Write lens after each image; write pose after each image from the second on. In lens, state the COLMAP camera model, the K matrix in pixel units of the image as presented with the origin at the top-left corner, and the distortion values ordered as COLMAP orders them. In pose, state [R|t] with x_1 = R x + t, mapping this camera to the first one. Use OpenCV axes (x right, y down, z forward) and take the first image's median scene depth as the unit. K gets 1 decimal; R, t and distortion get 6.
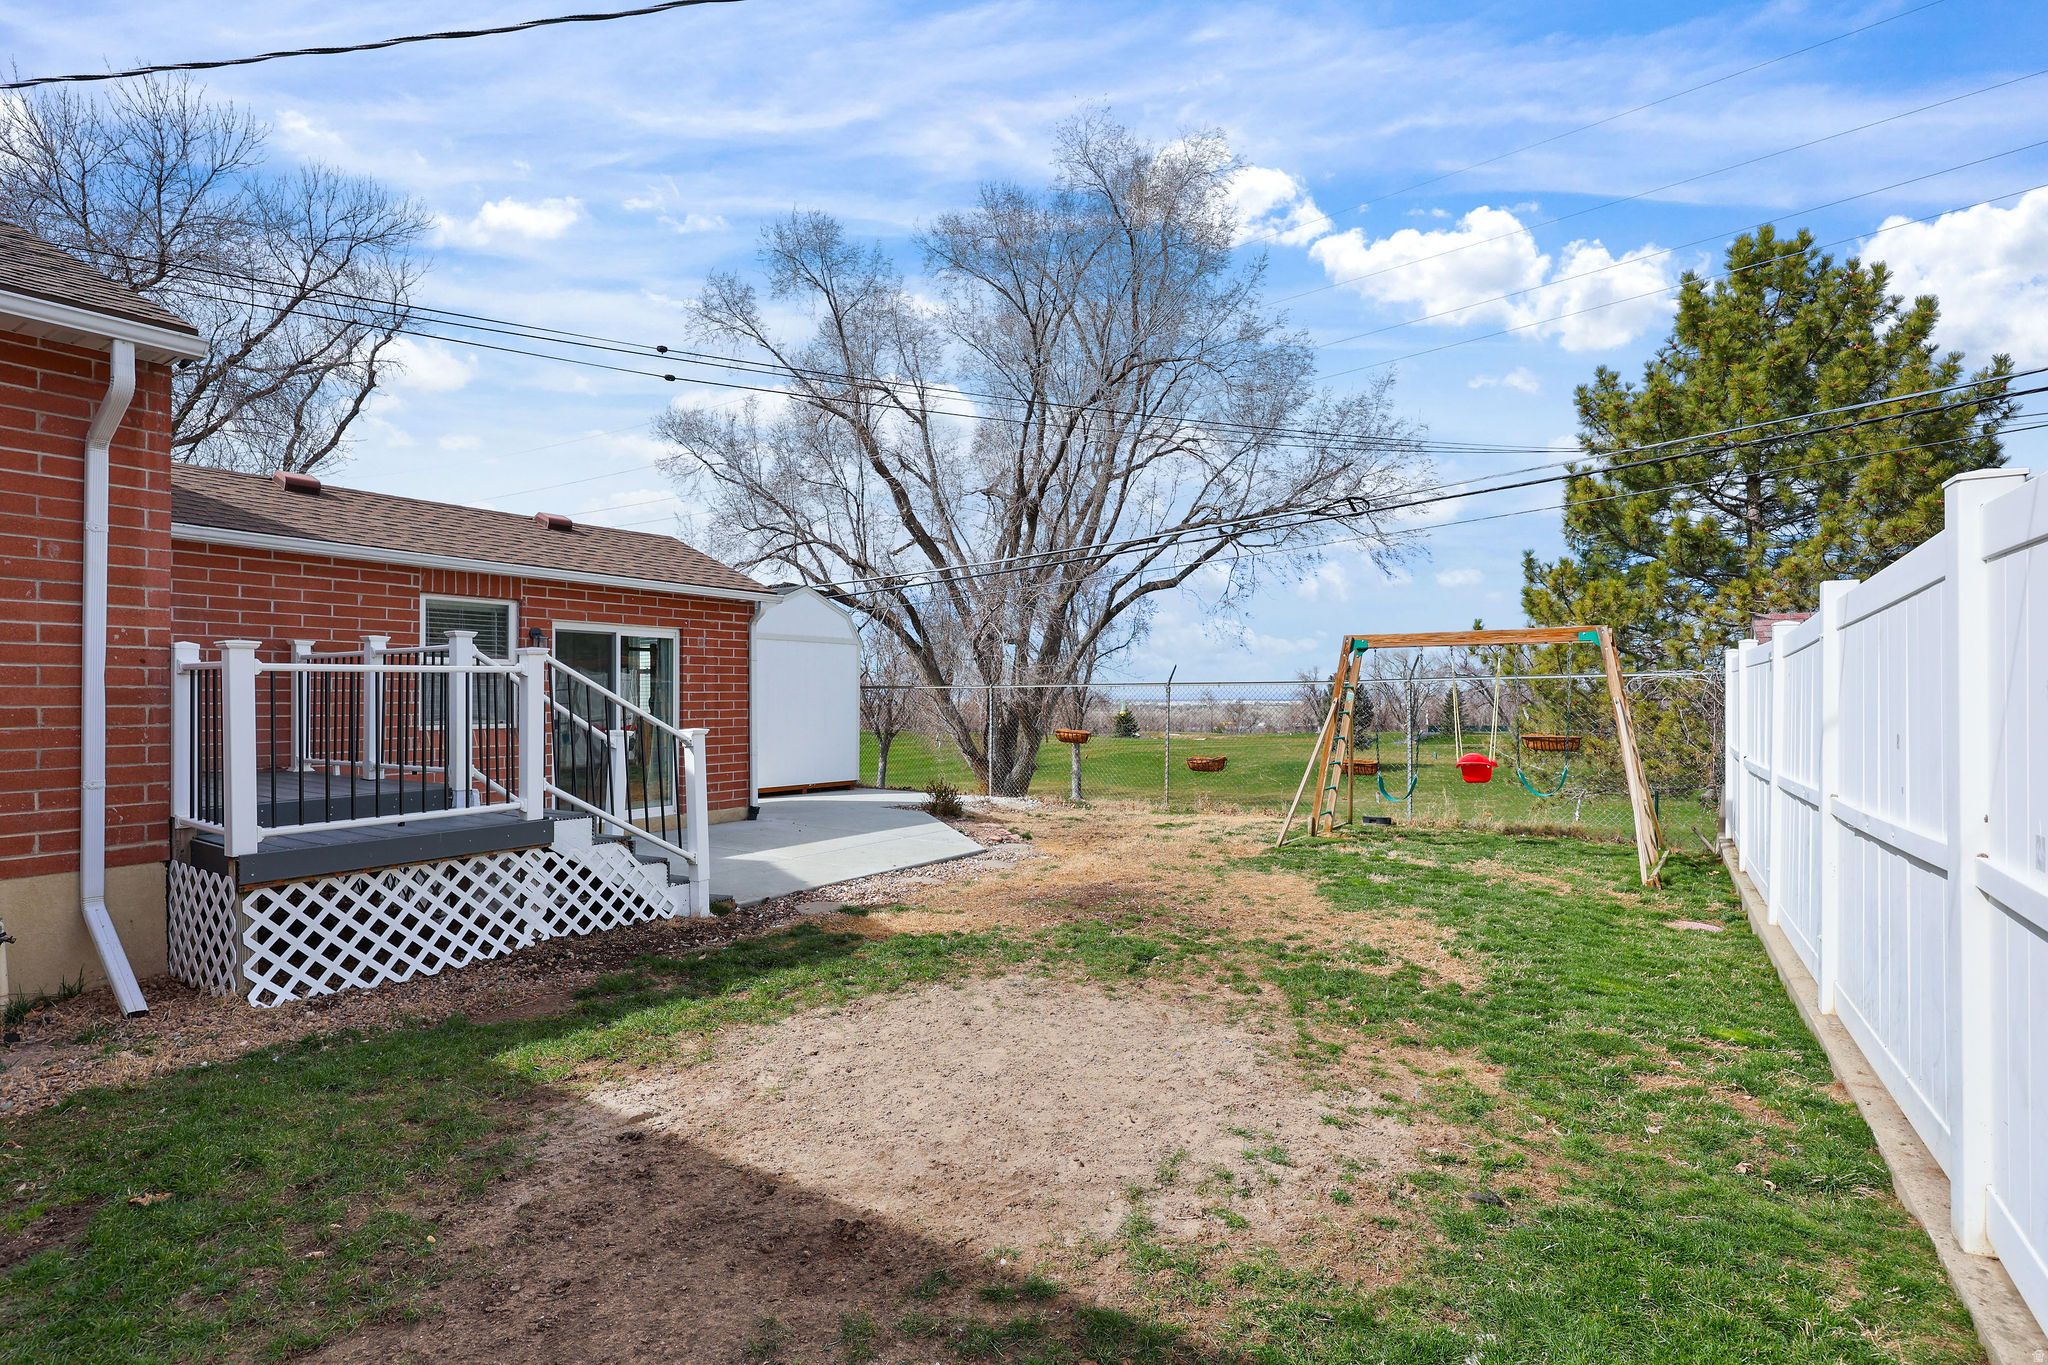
lens RADIAL K [[1003.4, 0, 1011.2], [0, 1003.4, 707.6], [0, 0, 1]] dist [-0.003923, -0.000302]
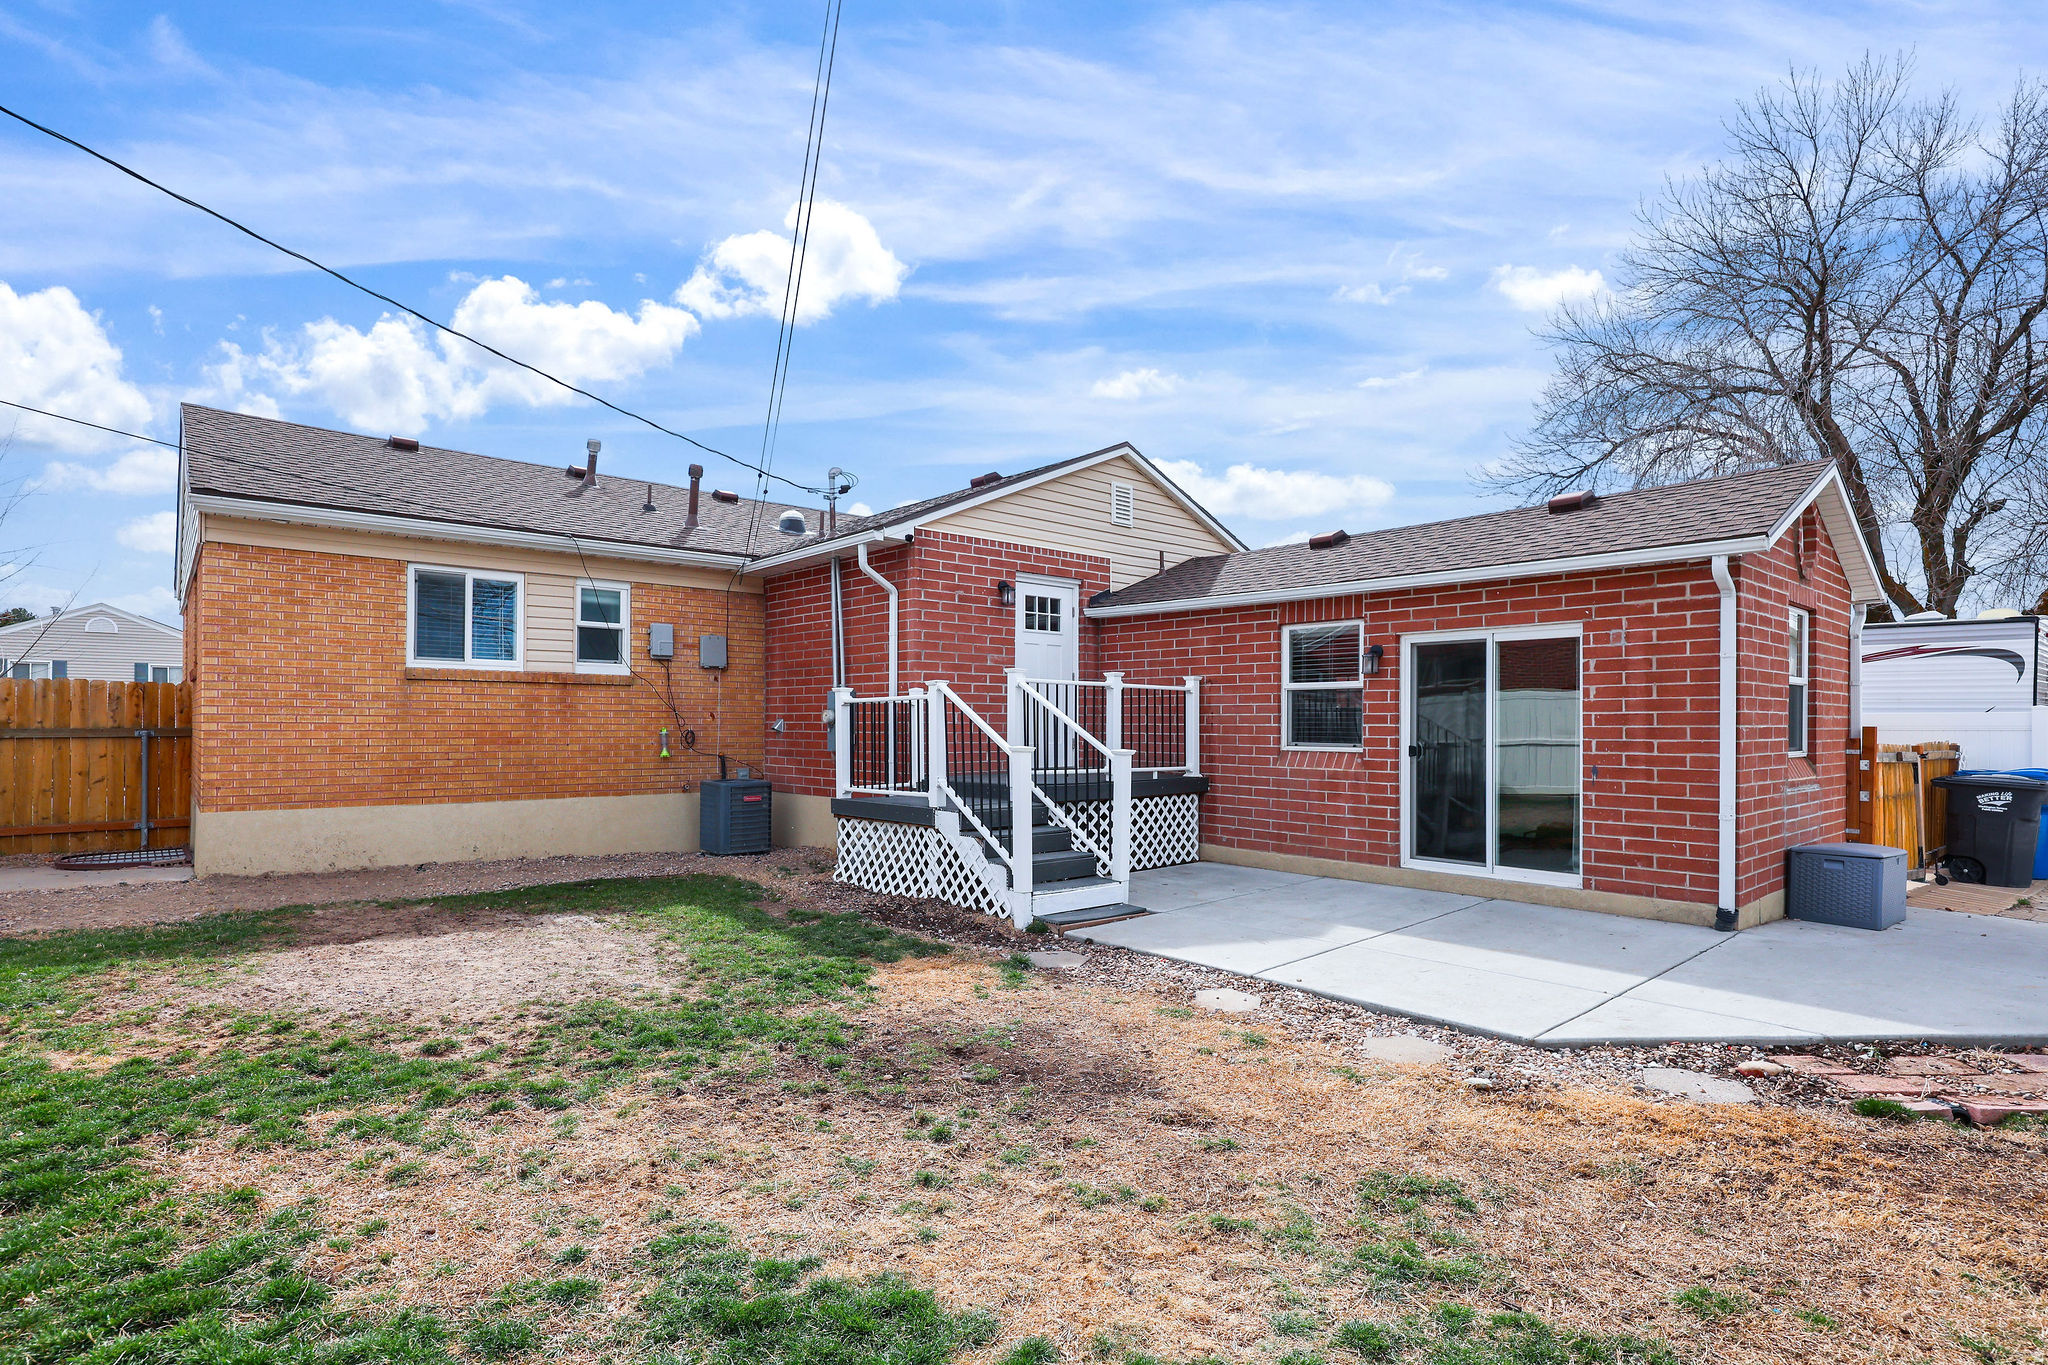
lens RADIAL K [[1003.4, 0, 1011.2], [0, 1003.4, 707.6], [0, 0, 1]] dist [-0.003923, -0.000302]
pose [[-0.264463, -0.018321, -0.964222, 0.780186], [-0.016479, 0.999759, -0.014476, -0.004264], [0.964255, 0.012061, -0.264701, 1.411811]]
